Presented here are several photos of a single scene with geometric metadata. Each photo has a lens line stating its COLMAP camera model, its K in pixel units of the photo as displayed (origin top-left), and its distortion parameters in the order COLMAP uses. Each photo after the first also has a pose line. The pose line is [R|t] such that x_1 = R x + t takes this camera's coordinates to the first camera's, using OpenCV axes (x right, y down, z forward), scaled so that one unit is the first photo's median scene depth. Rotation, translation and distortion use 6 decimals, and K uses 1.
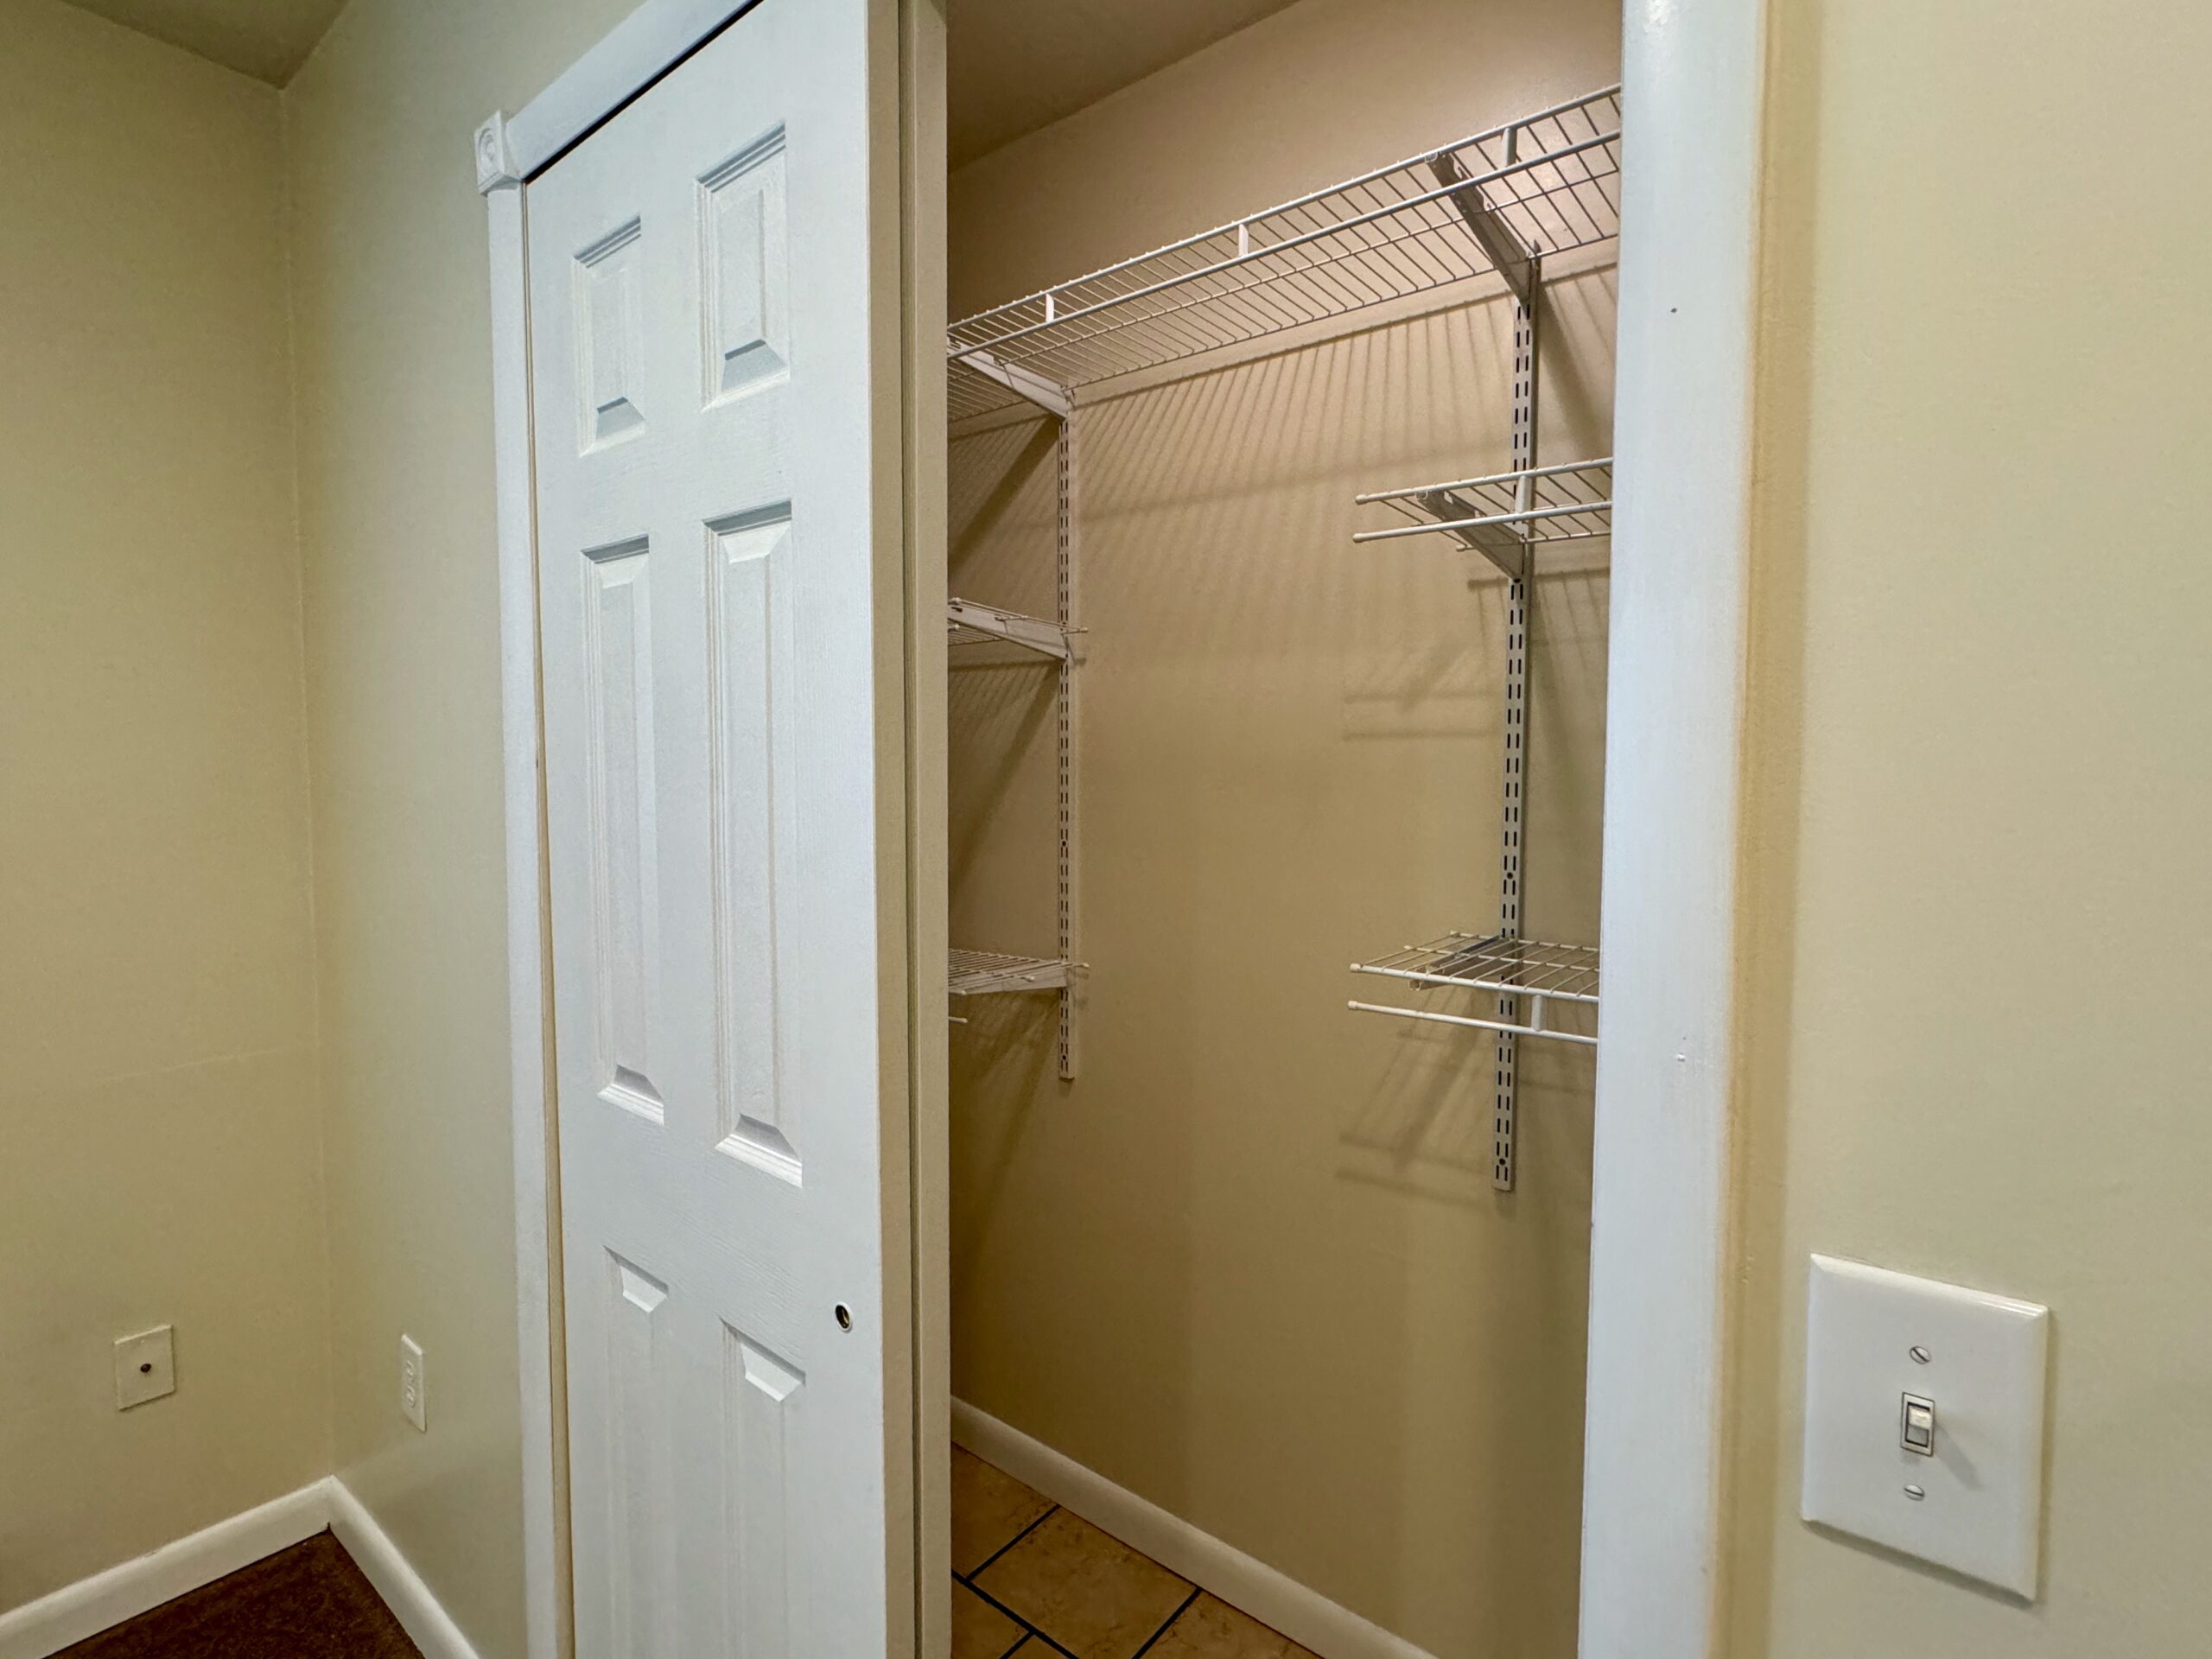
lens RADIAL K [[1073.2, 0, 1096.8], [0, 1073.2, 829.6], [0, 0, 1]] dist [-0.002000, -0.000120]
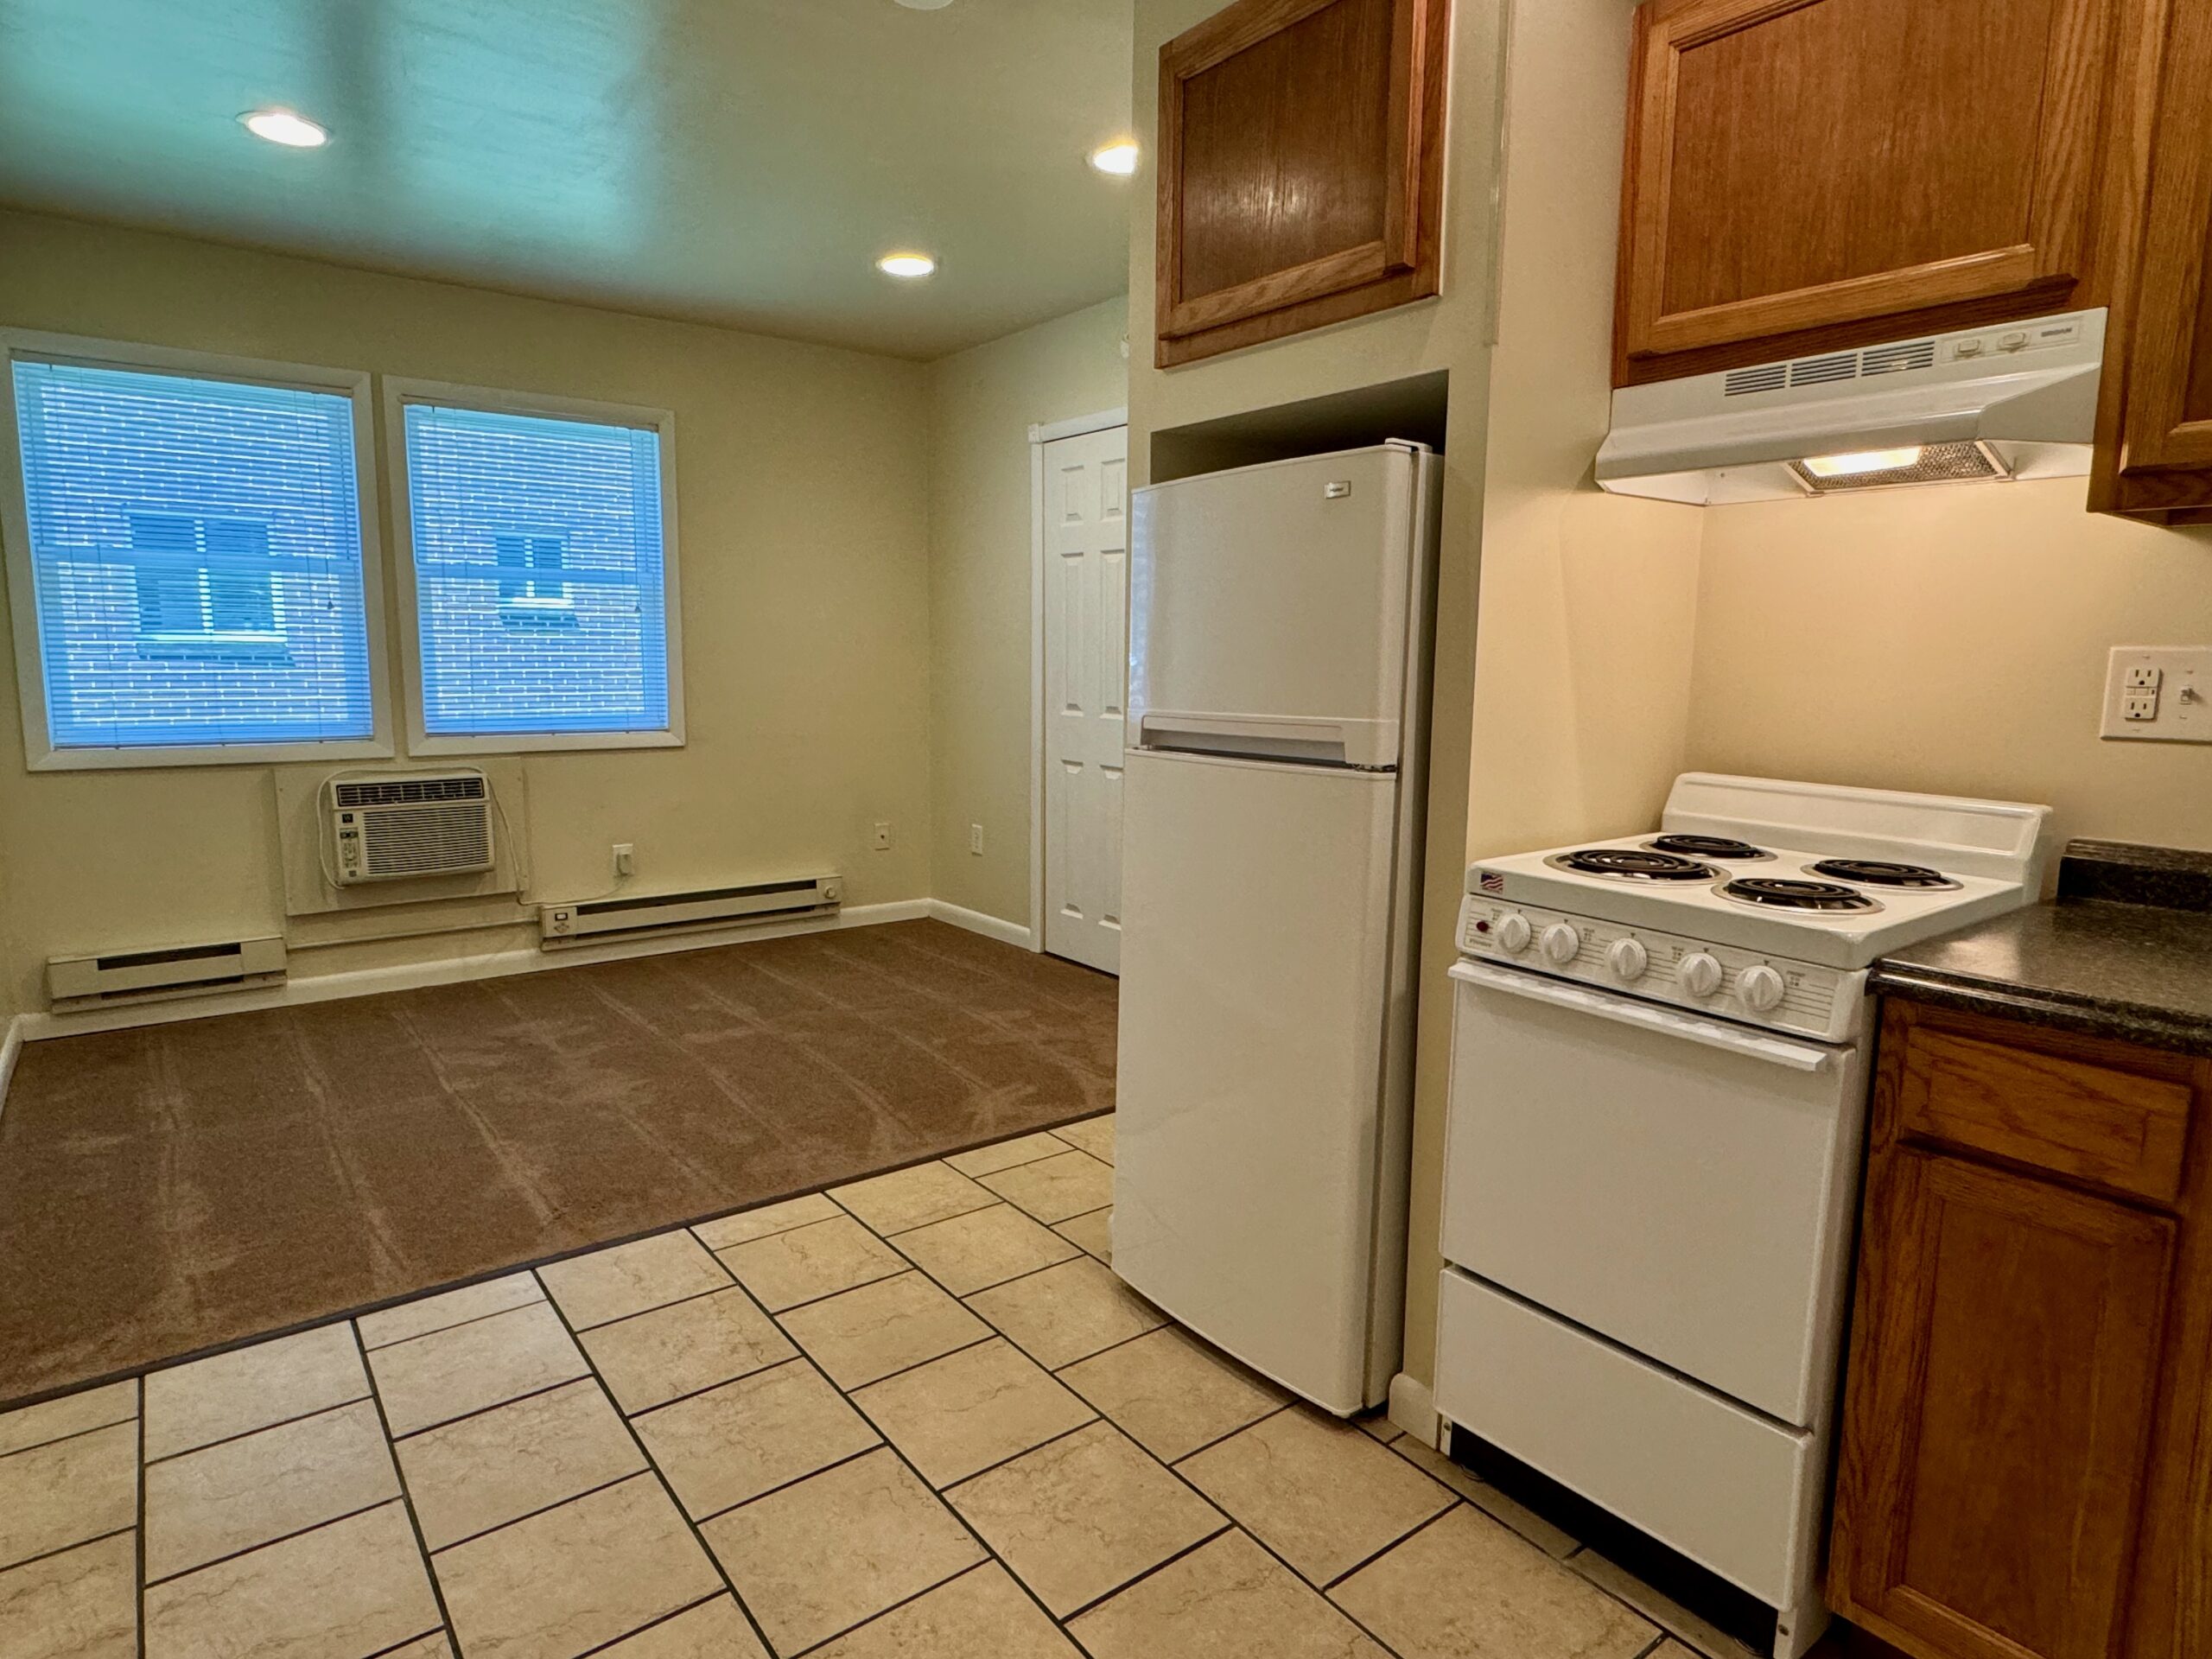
lens RADIAL K [[1247.5, 0, 1101.8], [0, 1247.5, 829.2], [0, 0, 1]] dist [0.001859, -0.000934]
pose [[0.975872, 0.033697, -0.215726, 0.467048], [-0.016787, 0.996674, 0.079743, 0.257299], [0.217696, -0.074198, 0.973192, -2.516072]]
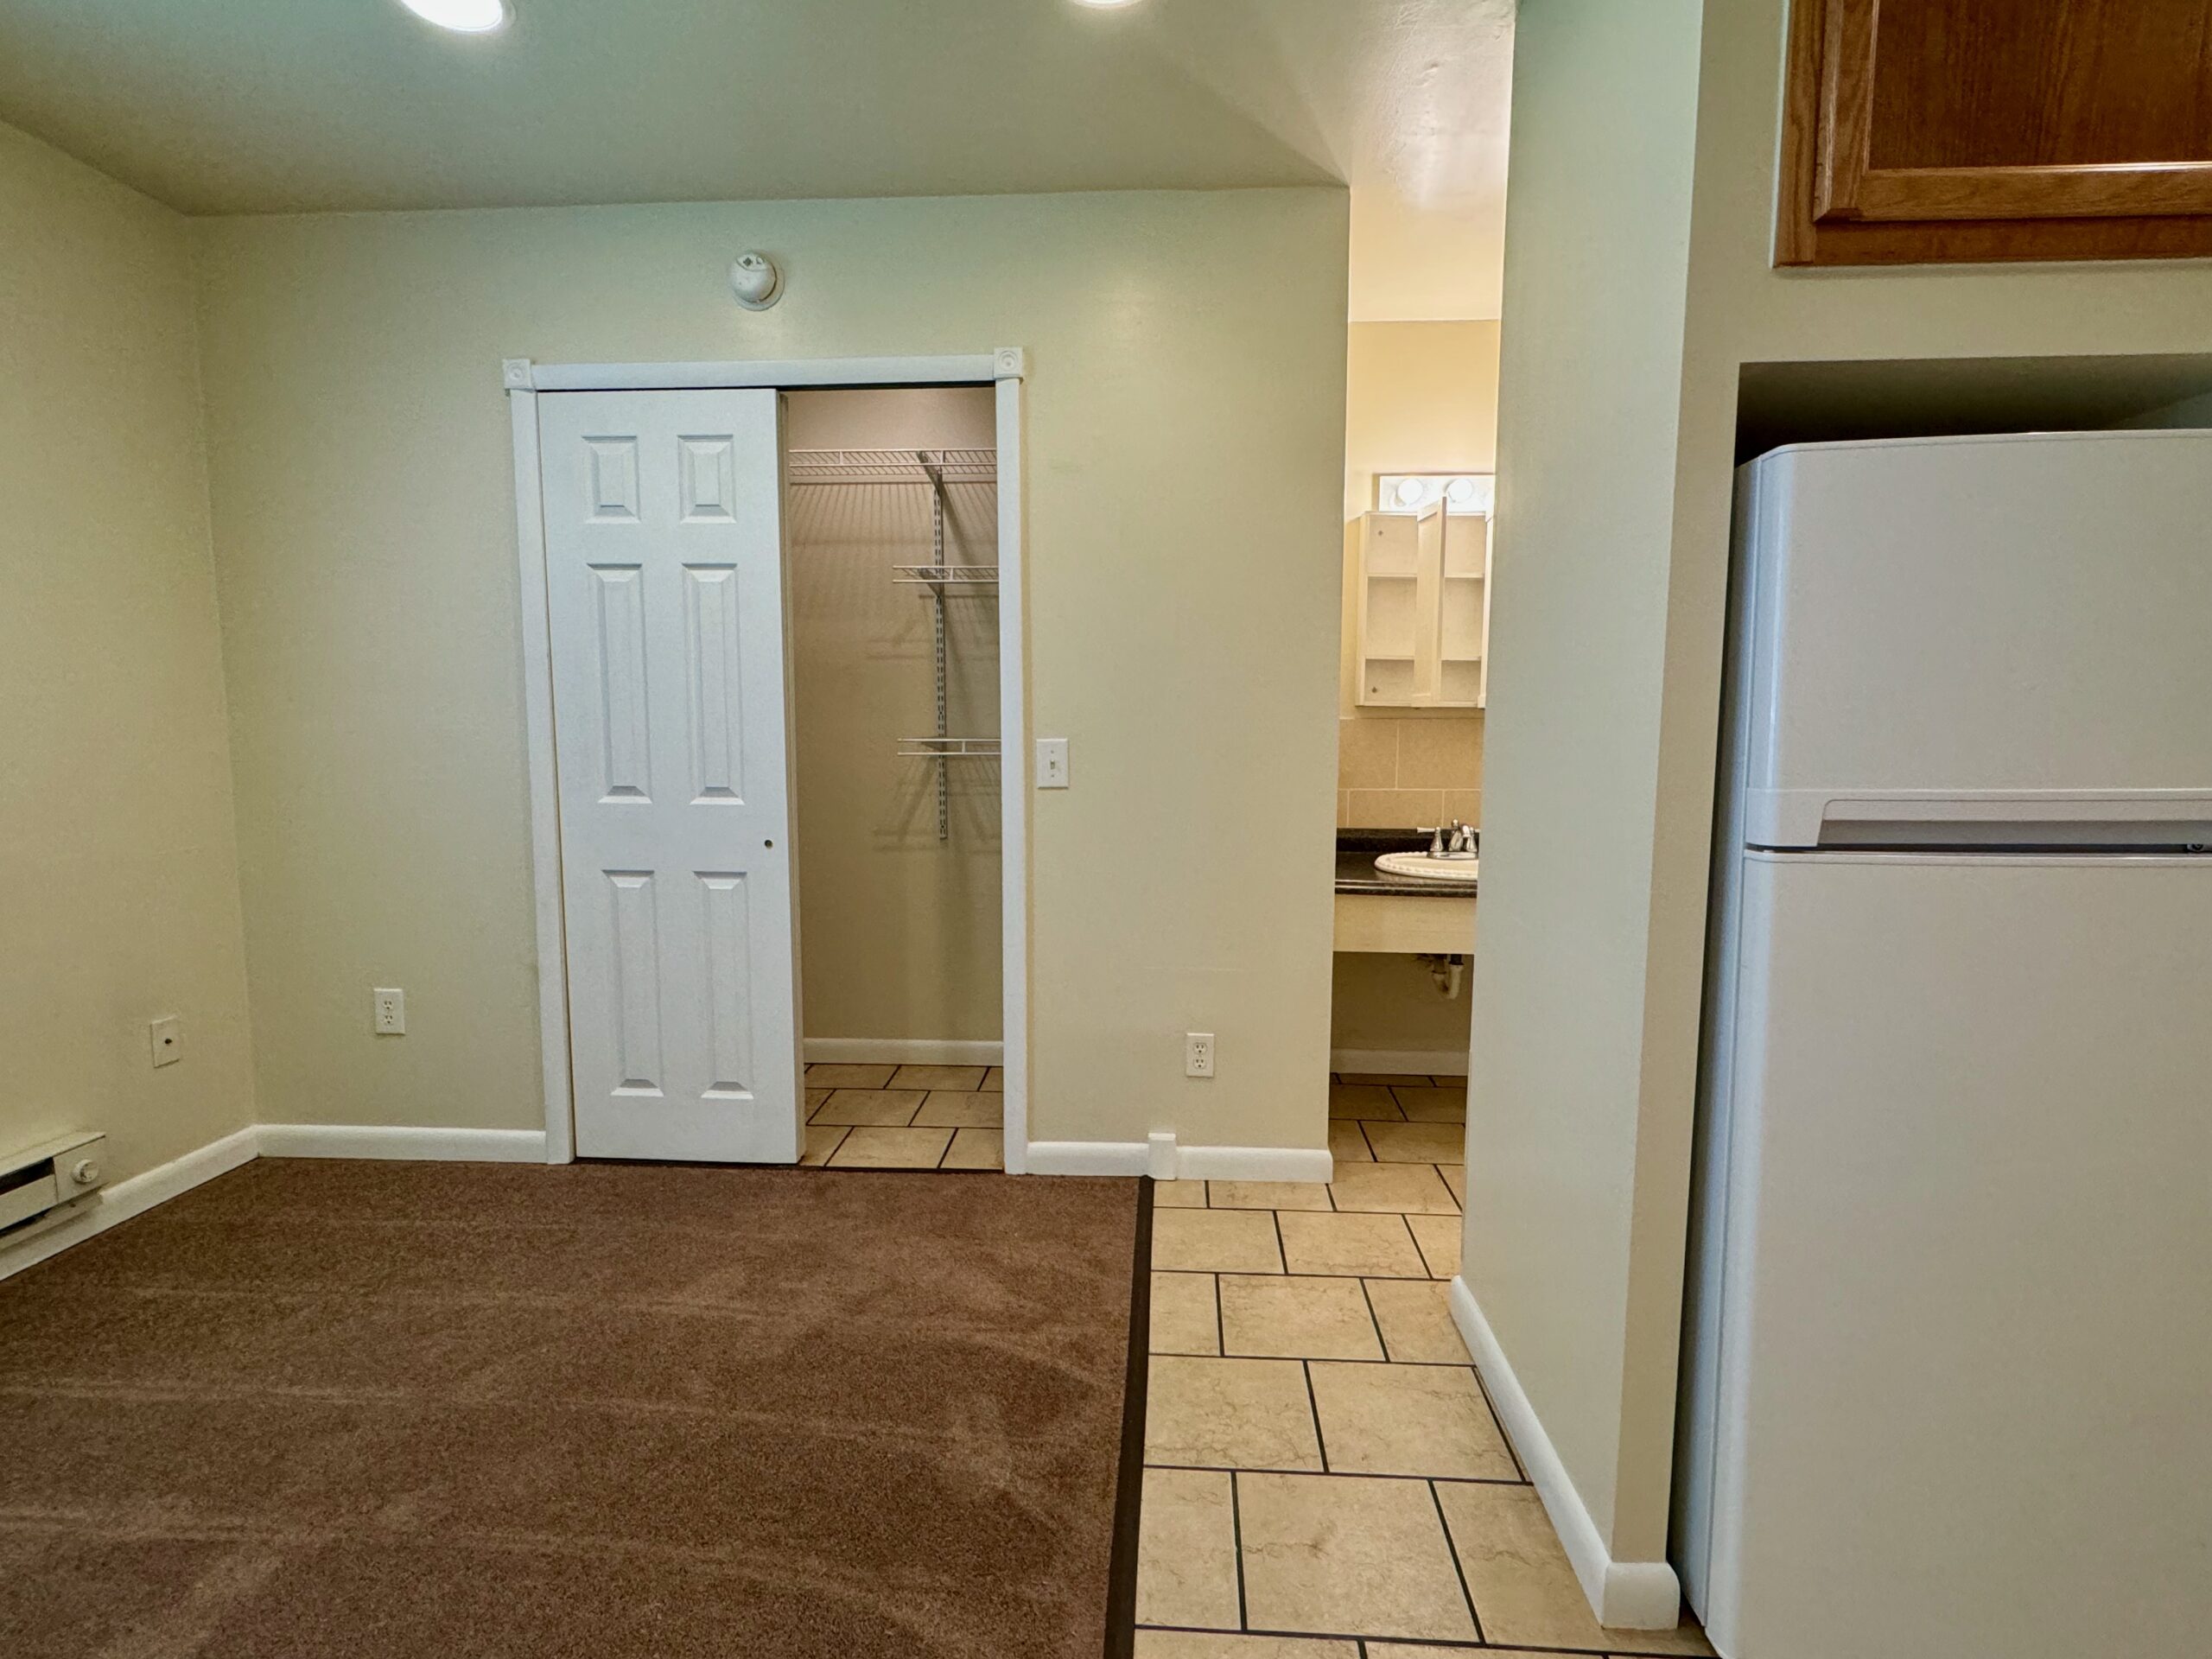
lens RADIAL K [[1073.2, 0, 1096.8], [0, 1073.2, 829.6], [0, 0, 1]] dist [-0.002000, -0.000120]
pose [[0.807657, -0.064390, 0.586127, -0.833163], [0.038592, 0.997661, 0.056423, 0.190651], [-0.588389, -0.022951, 0.808252, -1.295671]]
